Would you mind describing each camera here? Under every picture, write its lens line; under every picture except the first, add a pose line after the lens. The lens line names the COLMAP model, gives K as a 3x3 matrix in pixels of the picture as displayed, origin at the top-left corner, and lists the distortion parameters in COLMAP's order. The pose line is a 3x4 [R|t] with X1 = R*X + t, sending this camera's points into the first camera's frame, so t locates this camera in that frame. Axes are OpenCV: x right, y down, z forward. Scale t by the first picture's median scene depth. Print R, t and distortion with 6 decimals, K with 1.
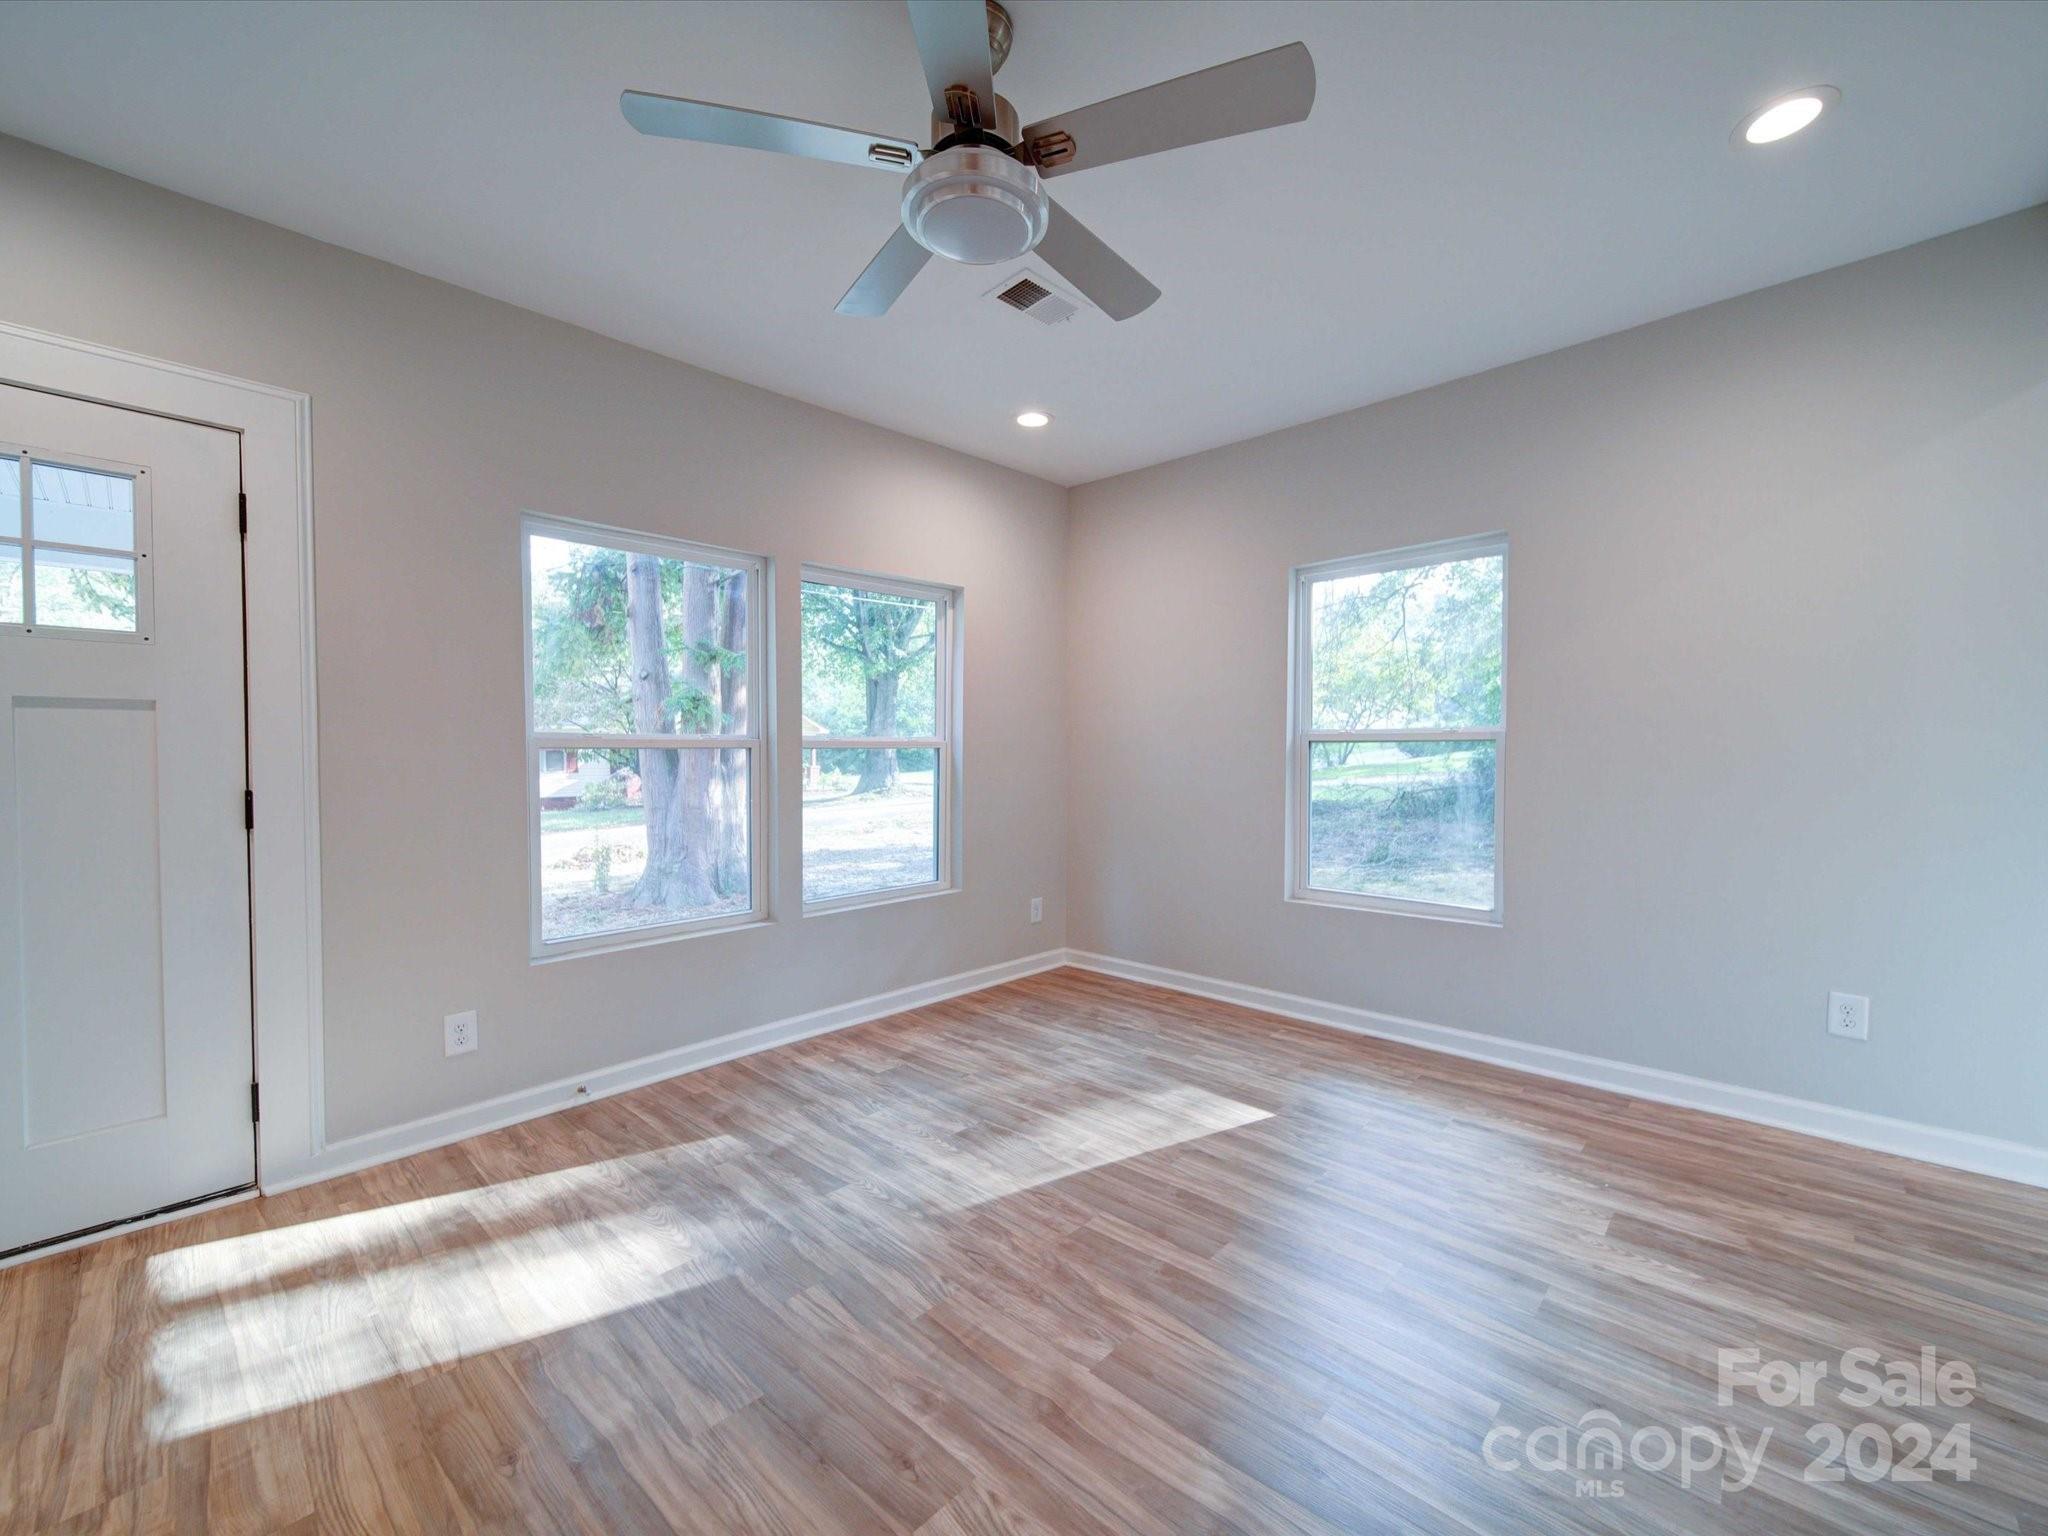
lens RADIAL K [[819.1, 0, 1028.0], [0, 819.1, 767.7], [0, 0, 1]] dist [0.000332, -0.002263]
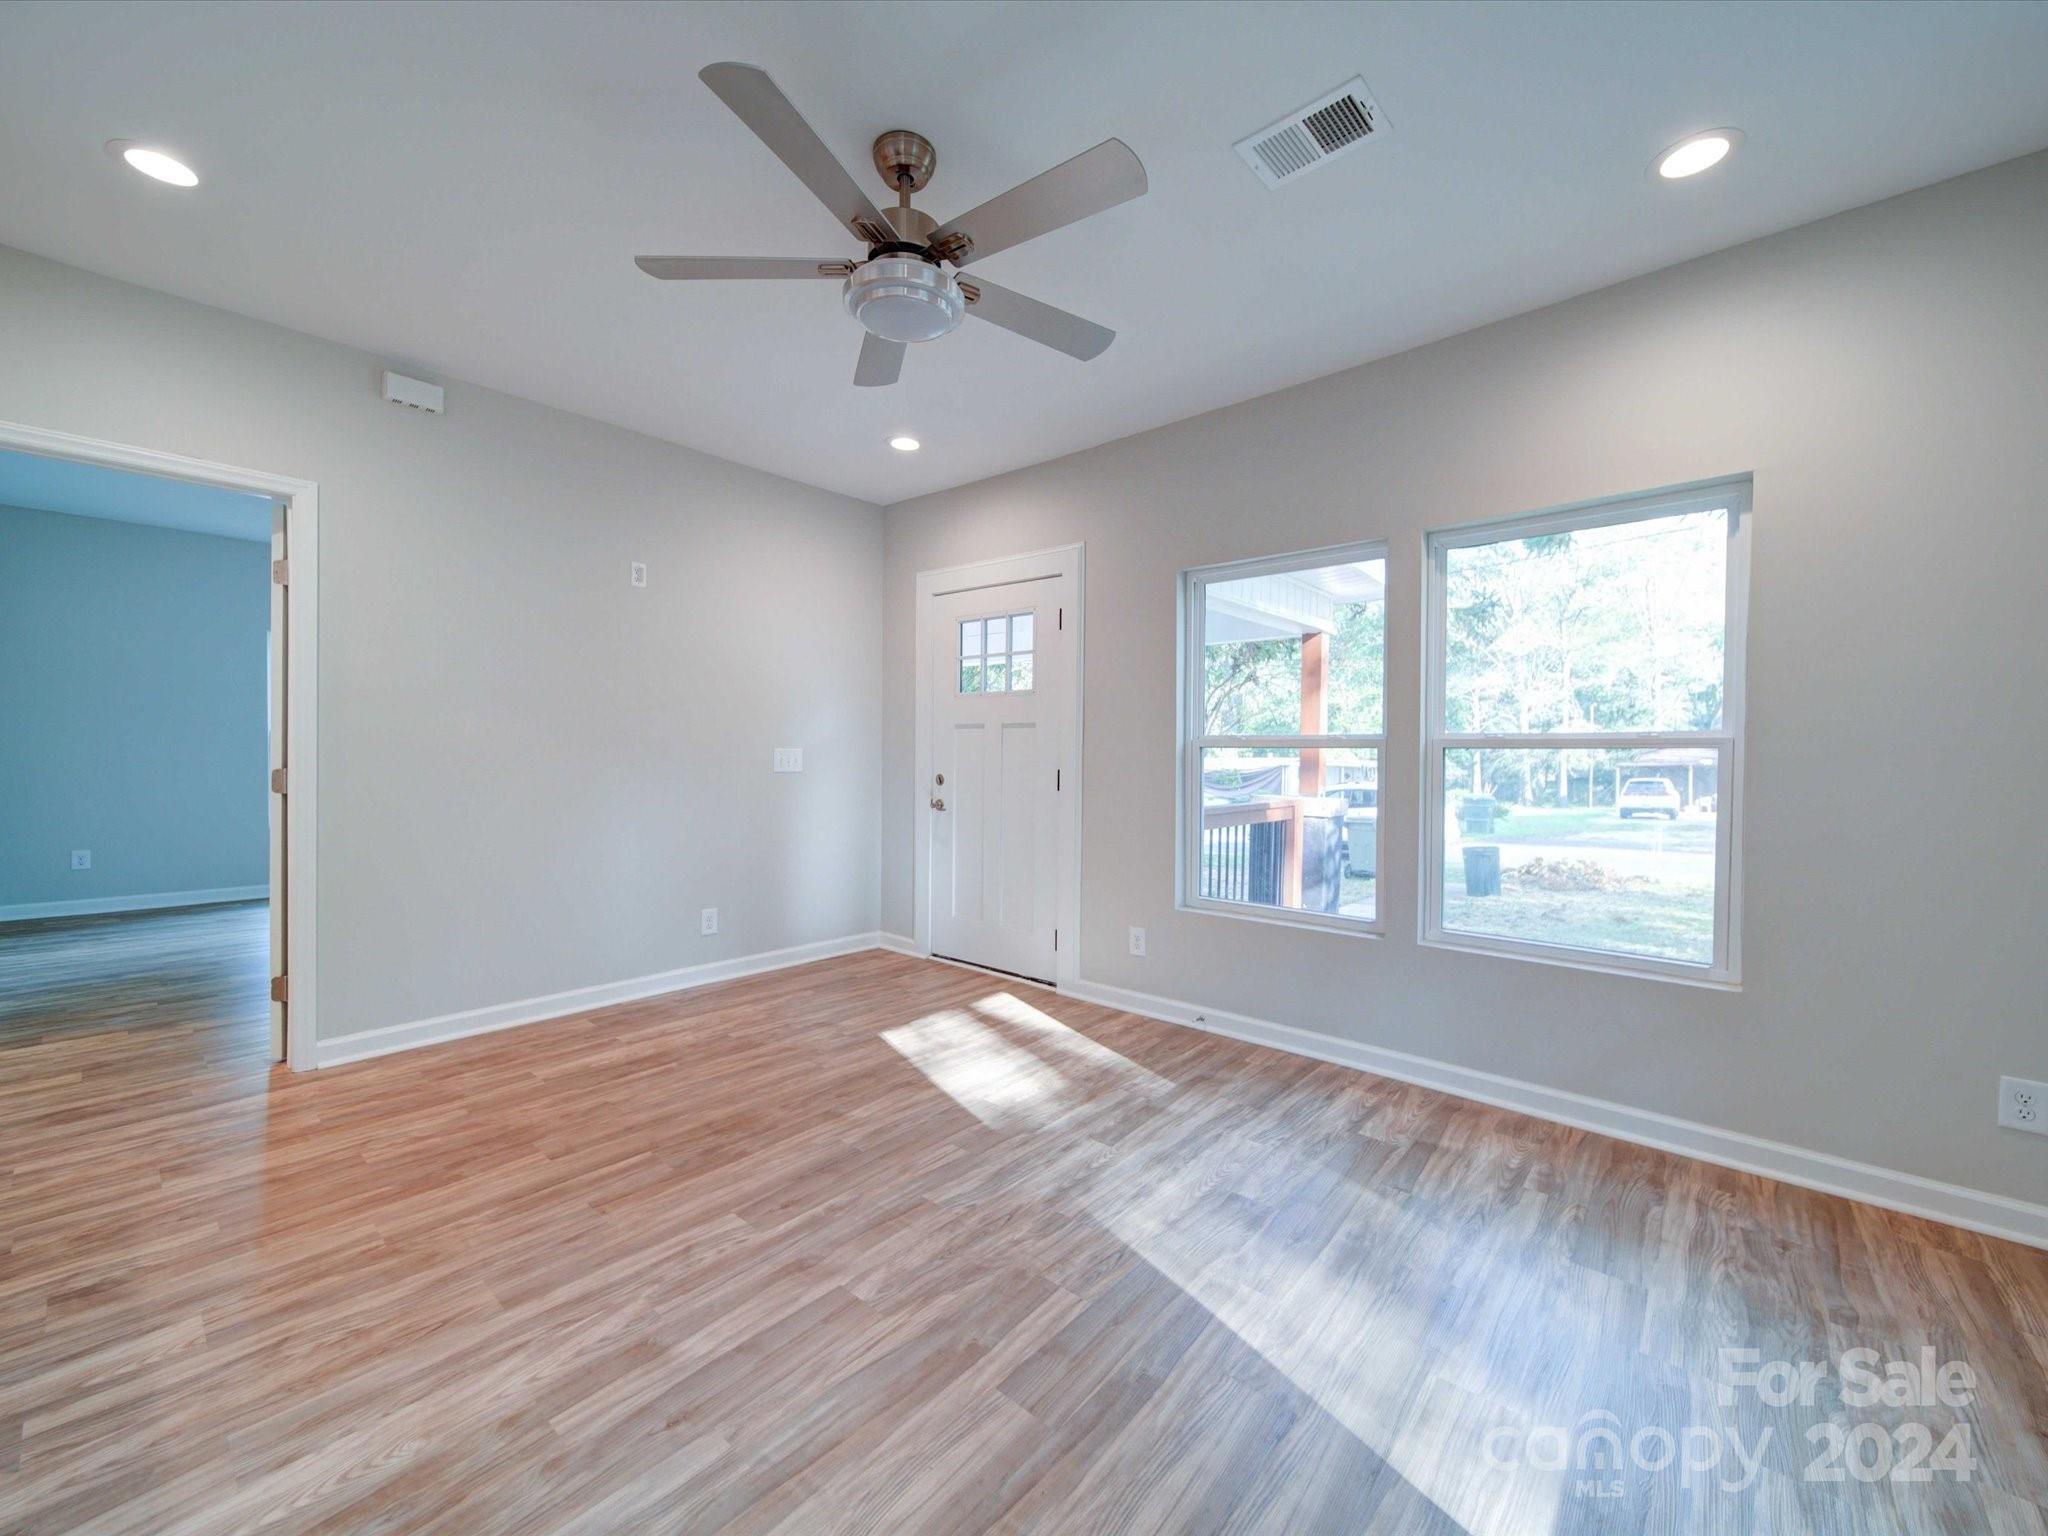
lens RADIAL K [[811.4, 0, 1032.4], [0, 811.4, 765.6], [0, 0, 1]] dist [-0.002590, -0.000515]
pose [[0.044597, 0.019902, -0.998807, 0.808490], [-0.027528, 0.999446, 0.018686, -0.012946], [0.998626, 0.026662, 0.045120, 0.802200]]
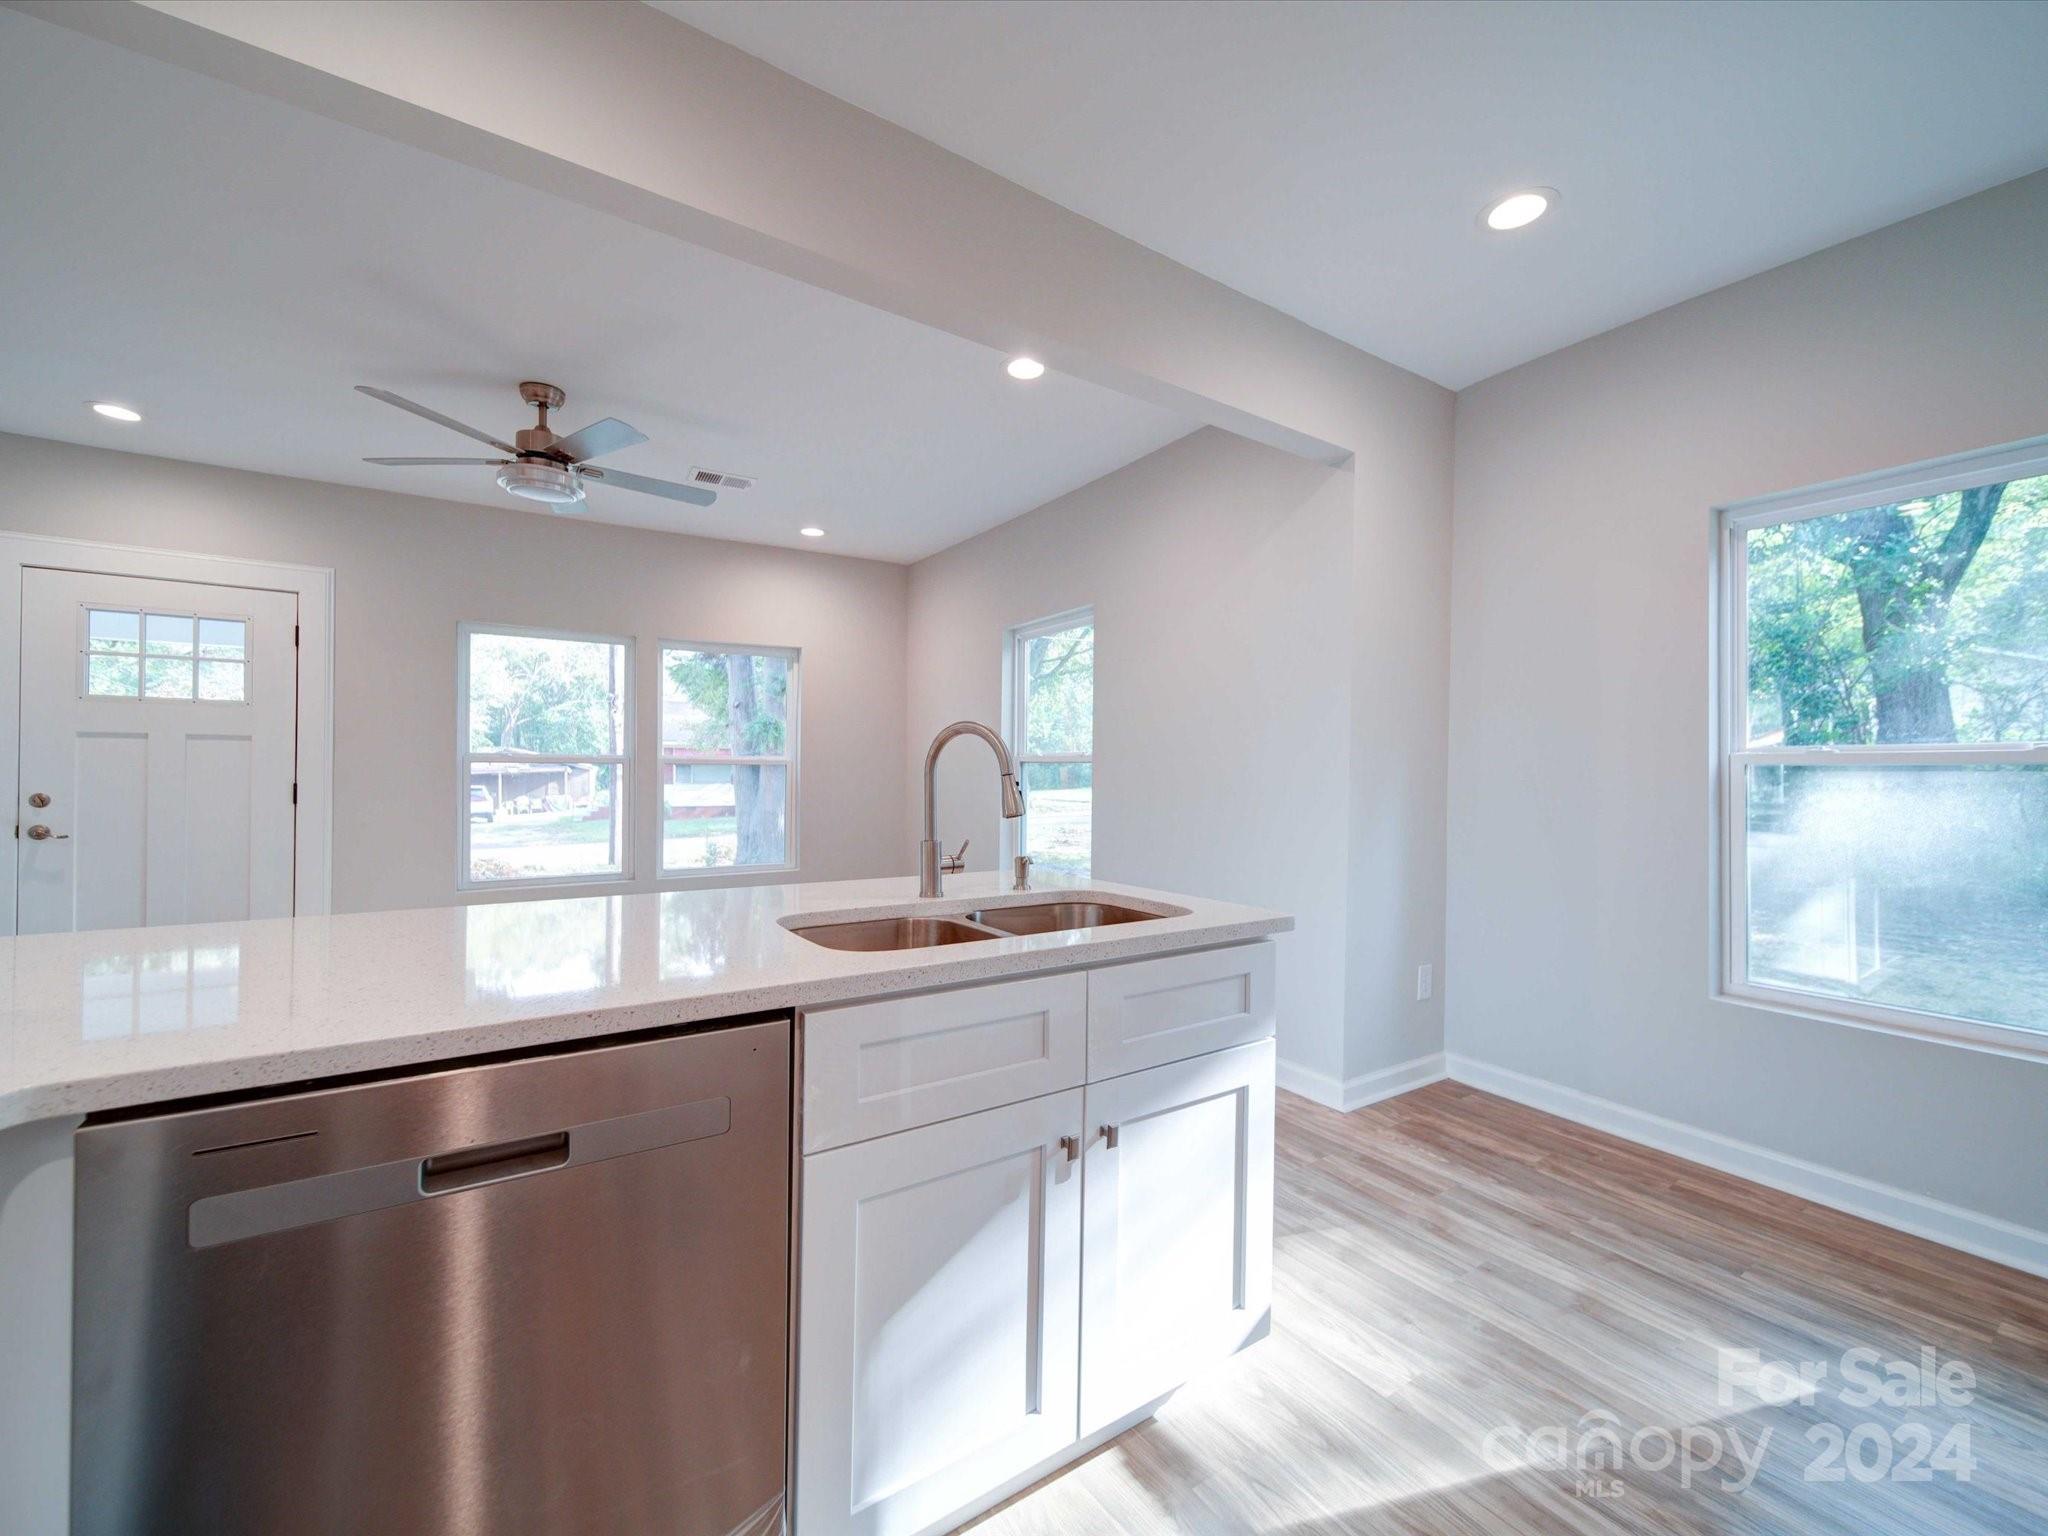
lens RADIAL K [[800.4, 0, 1030.8], [0, 800.4, 767.1], [0, 0, 1]] dist [-0.001291, -0.000396]
pose [[0.973572, 0.007285, -0.228264, 1.031309], [-0.012403, 0.999703, -0.020995, 0.007908], [0.228043, 0.023271, 0.973373, -0.372969]]
